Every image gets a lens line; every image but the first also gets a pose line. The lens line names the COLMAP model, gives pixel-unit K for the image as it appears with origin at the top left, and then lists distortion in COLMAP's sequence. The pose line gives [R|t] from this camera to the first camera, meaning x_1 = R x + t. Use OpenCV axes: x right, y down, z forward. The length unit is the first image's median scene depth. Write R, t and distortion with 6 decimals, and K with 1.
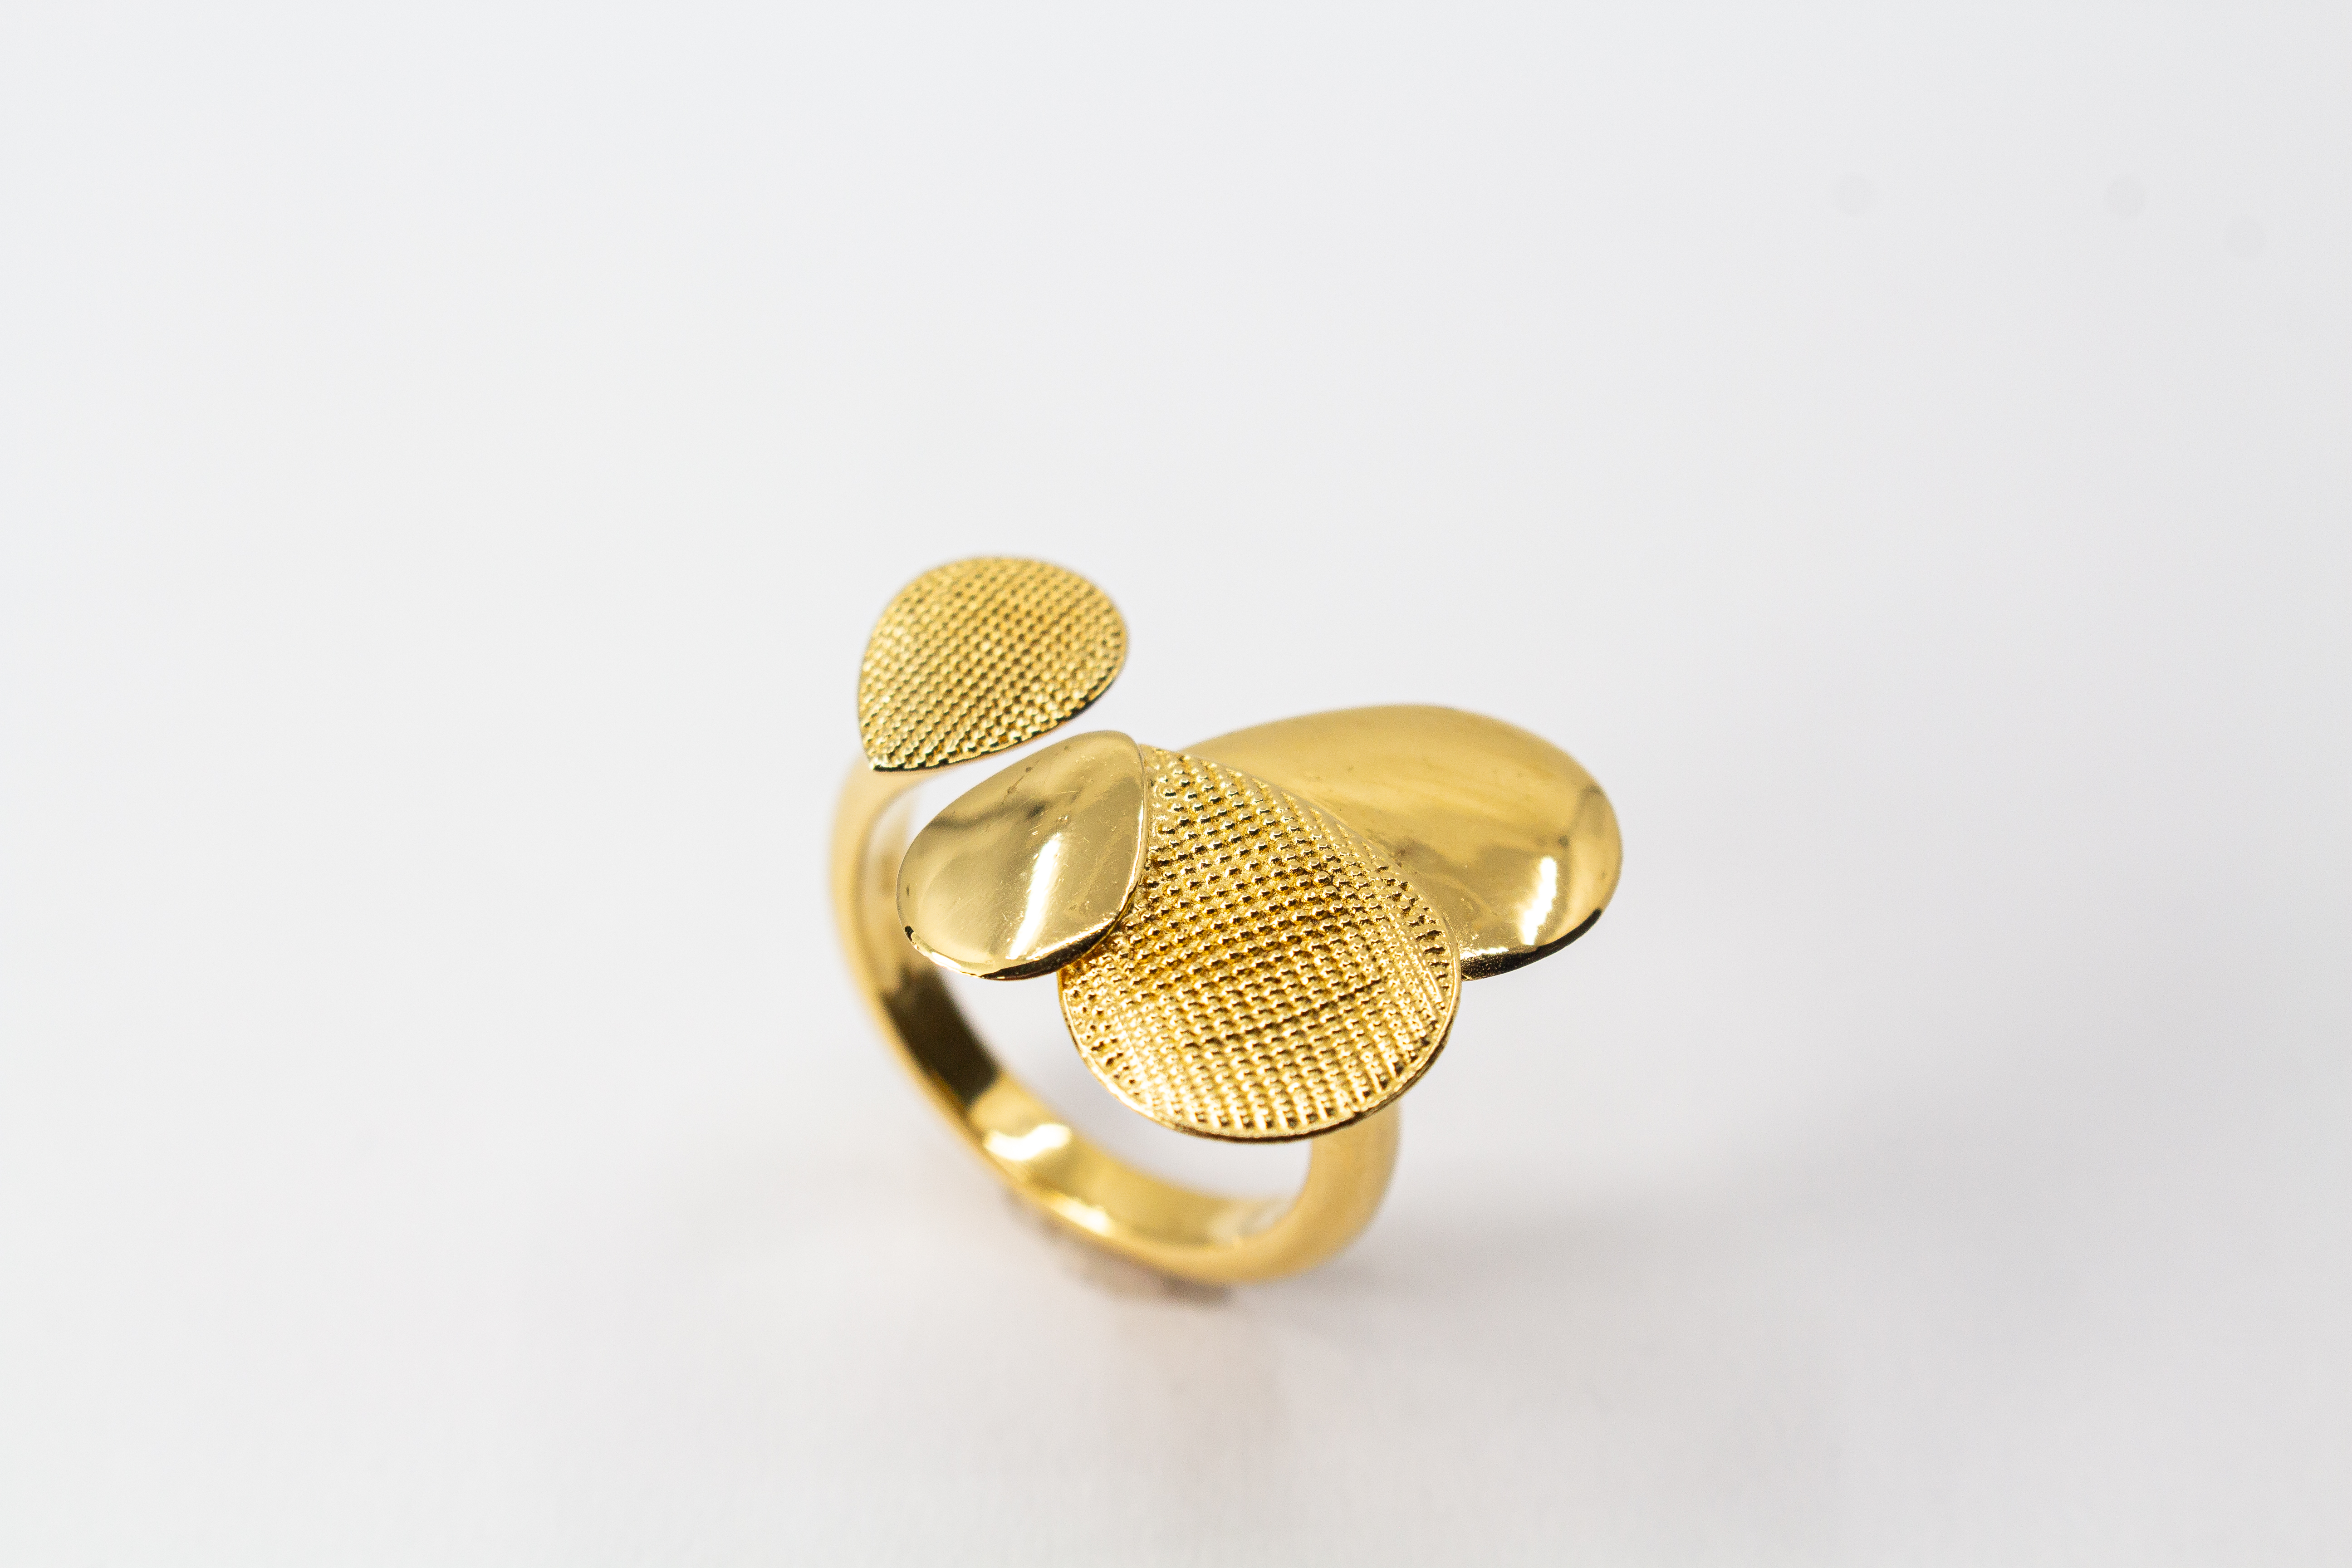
lens RADIAL K [[5124.0, 0, 1176.0], [0, 5124.0, 784.0], [0, 0, 1]] dist [-0.004932, 0.009382]
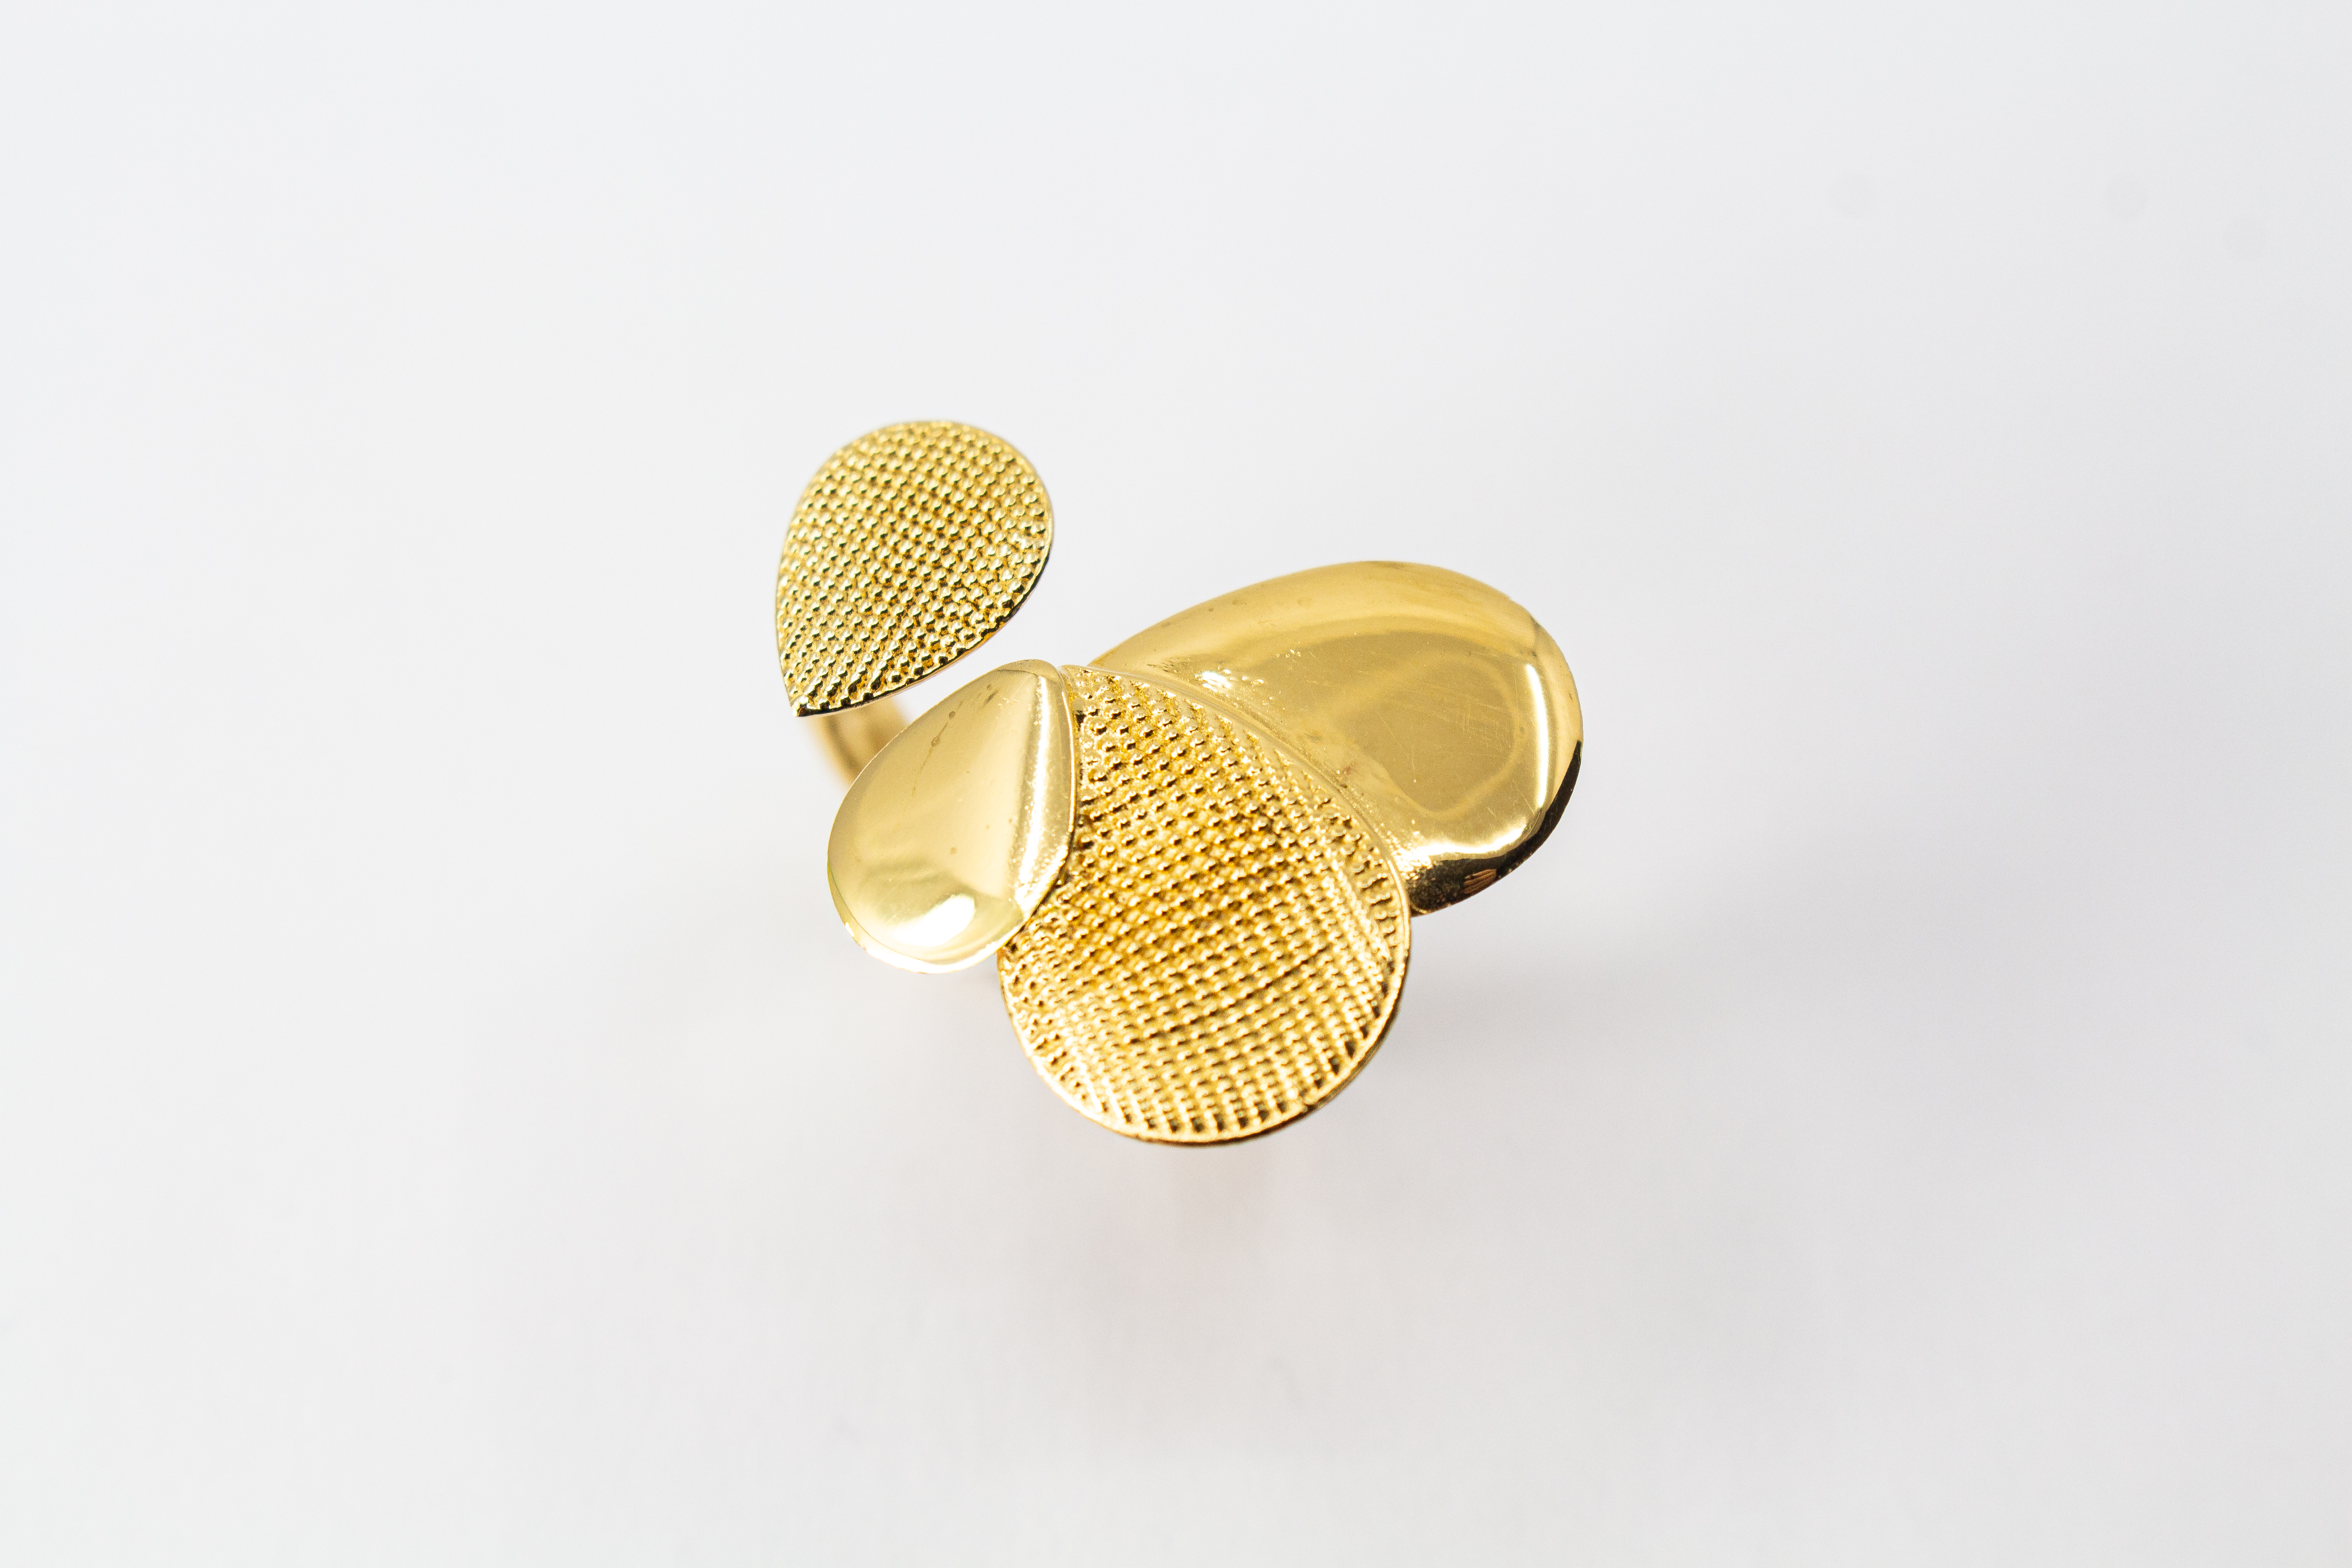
lens RADIAL K [[5124.0, 0, 1176.0], [0, 5124.0, 784.0], [0, 0, 1]] dist [-0.004932, 0.009382]
pose [[0.992267, -0.087456, -0.088074, 0.097269], [0.109387, 0.951493, 0.287570, -0.264966], [0.058652, -0.294980, 0.953702, 0.087563]]
